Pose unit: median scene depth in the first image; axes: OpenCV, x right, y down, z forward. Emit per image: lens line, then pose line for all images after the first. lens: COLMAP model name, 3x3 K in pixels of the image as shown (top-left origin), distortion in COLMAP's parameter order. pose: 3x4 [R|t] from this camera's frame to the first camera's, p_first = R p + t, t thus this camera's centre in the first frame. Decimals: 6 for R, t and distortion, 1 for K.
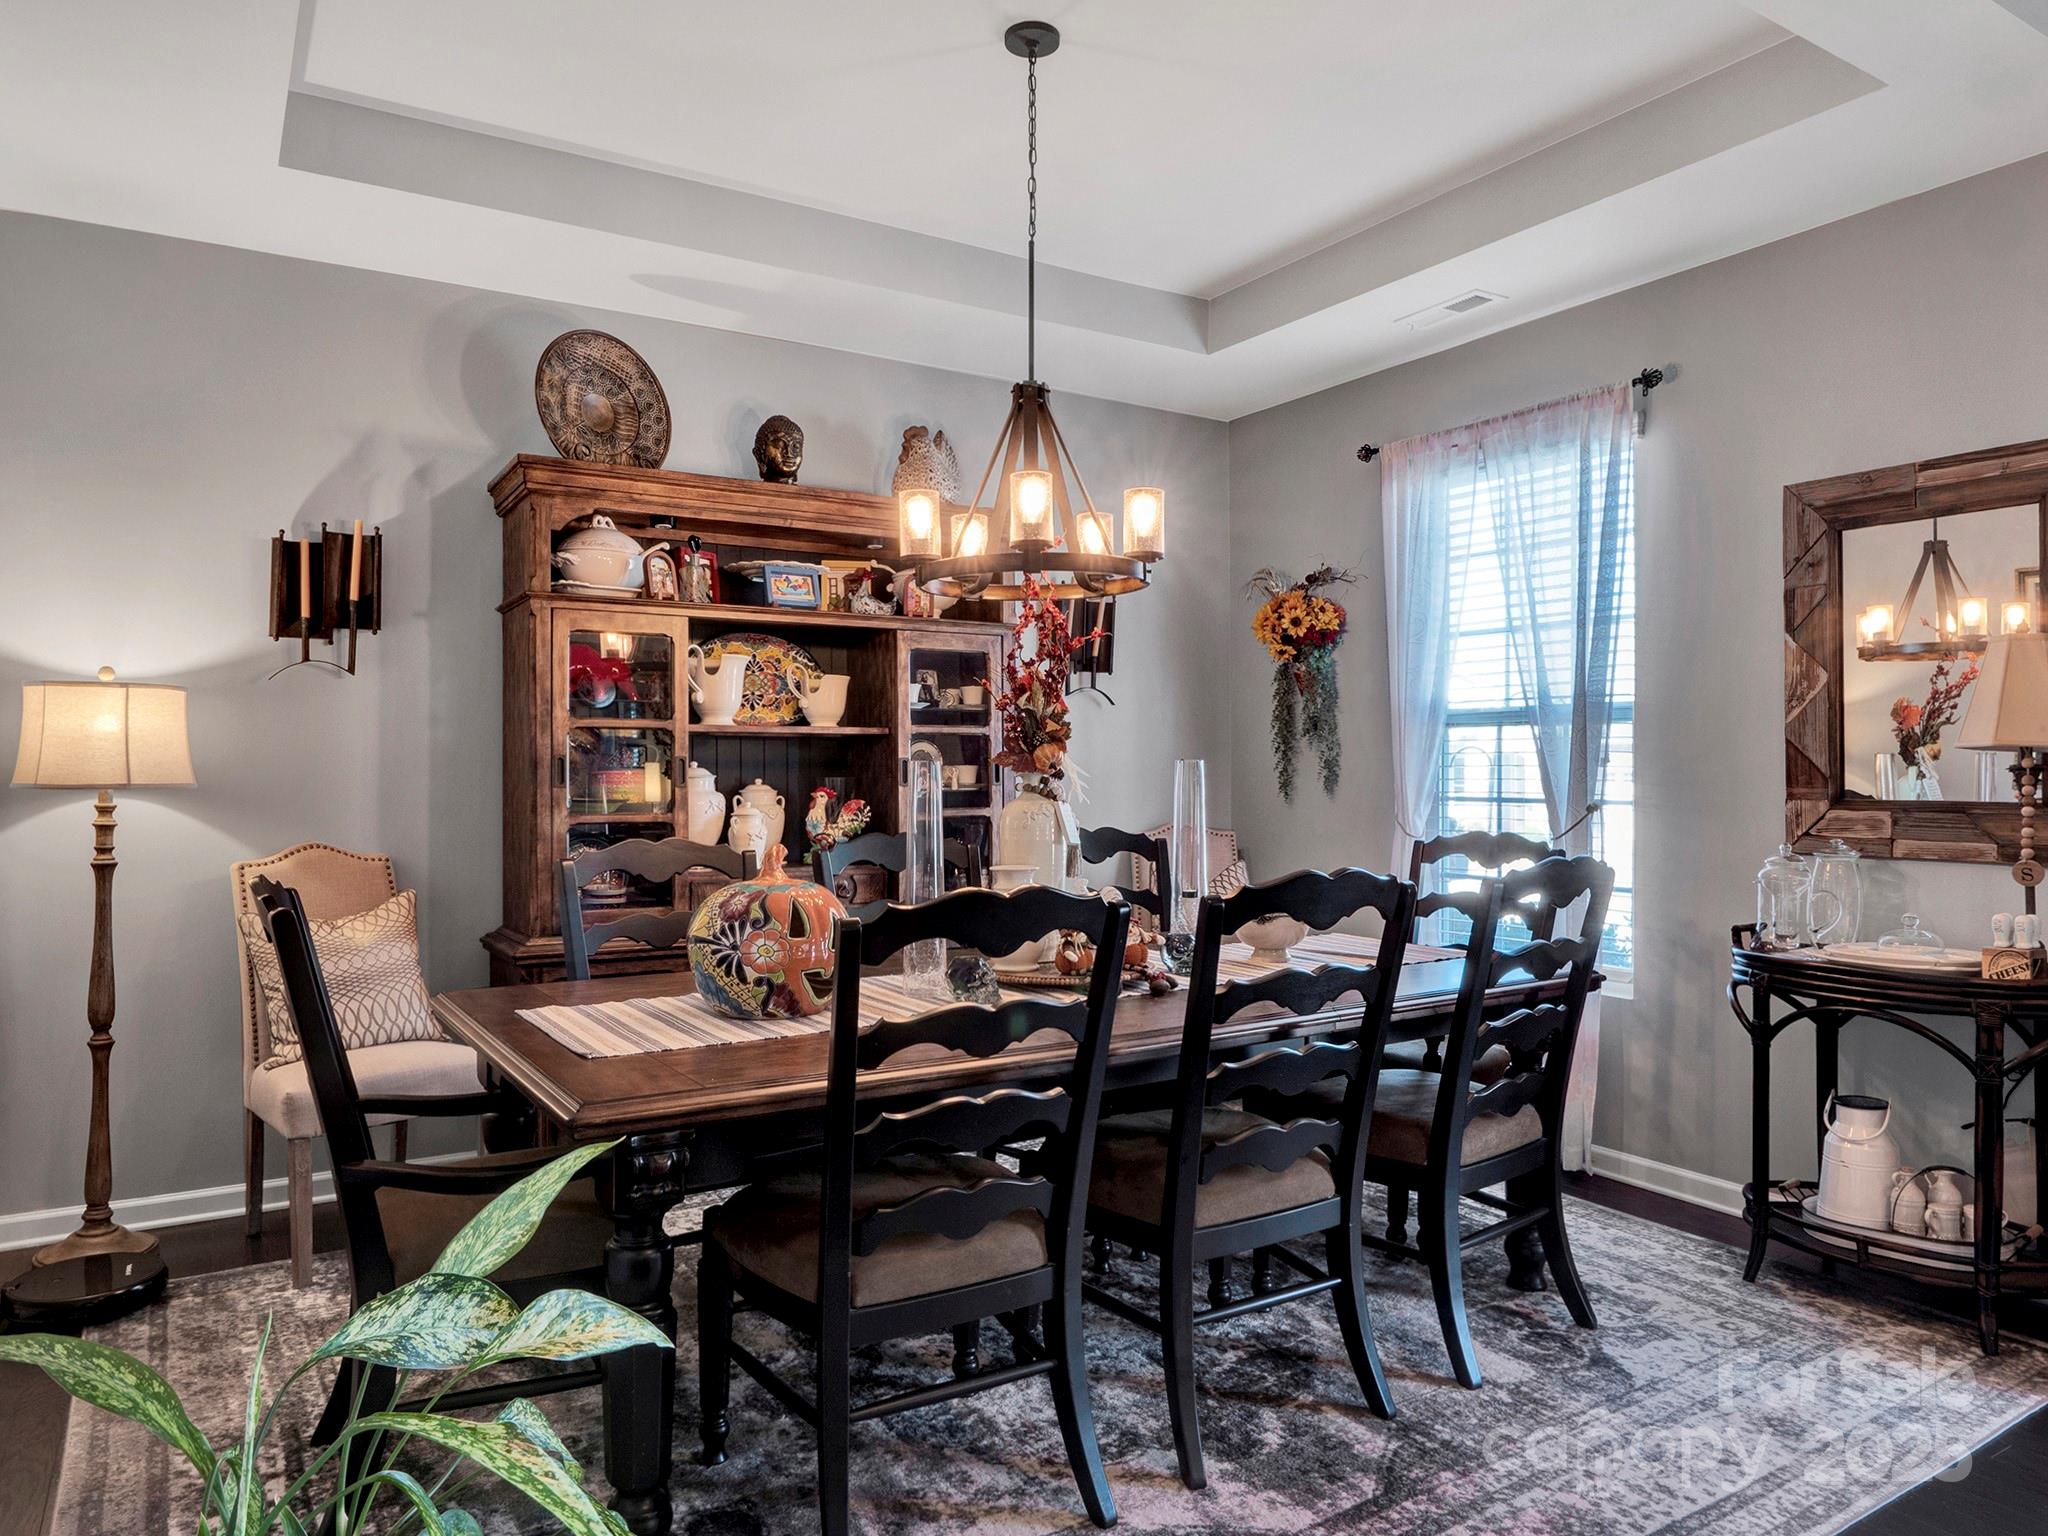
lens RADIAL K [[1354.8, 0, 1021.1], [0, 1354.8, 772.2], [0, 0, 1]] dist [-0.022121, 0.001007]
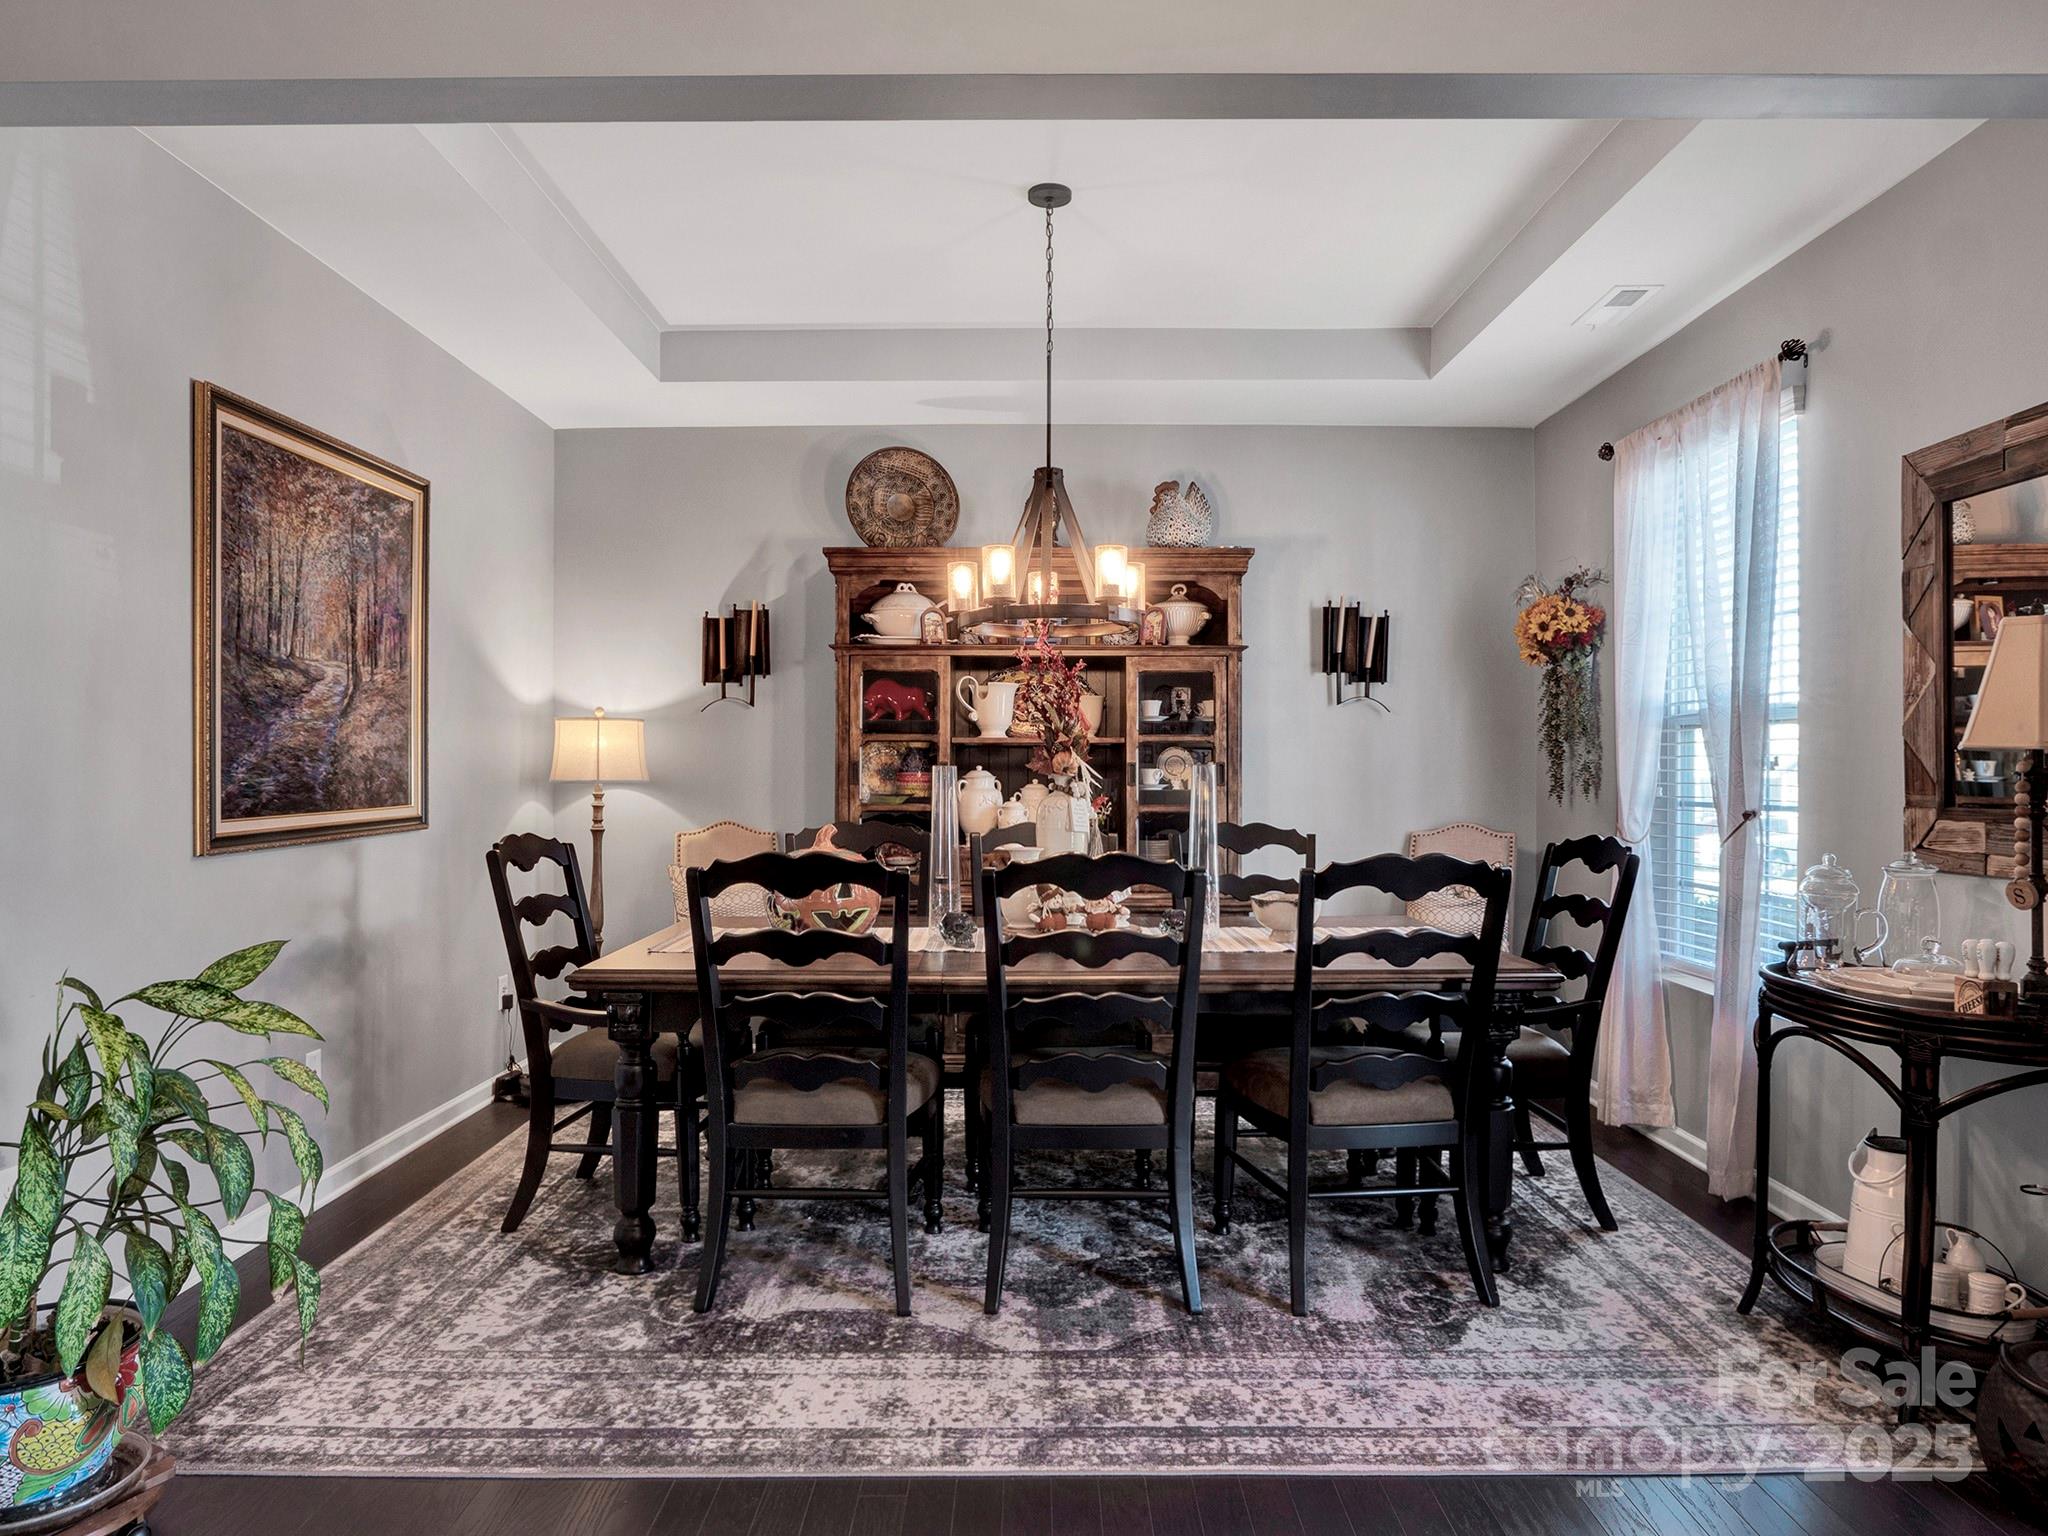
lens RADIAL K [[1311.8, 0, 1023.1], [0, 1311.8, 779.4], [0, 0, 1]] dist [-0.006209, 0.002857]
pose [[0.844516, 0.004972, -0.535508, 0.517629], [-0.002700, 0.999984, 0.005025, -0.001115], [0.535524, -0.002797, 0.844515, -0.044255]]
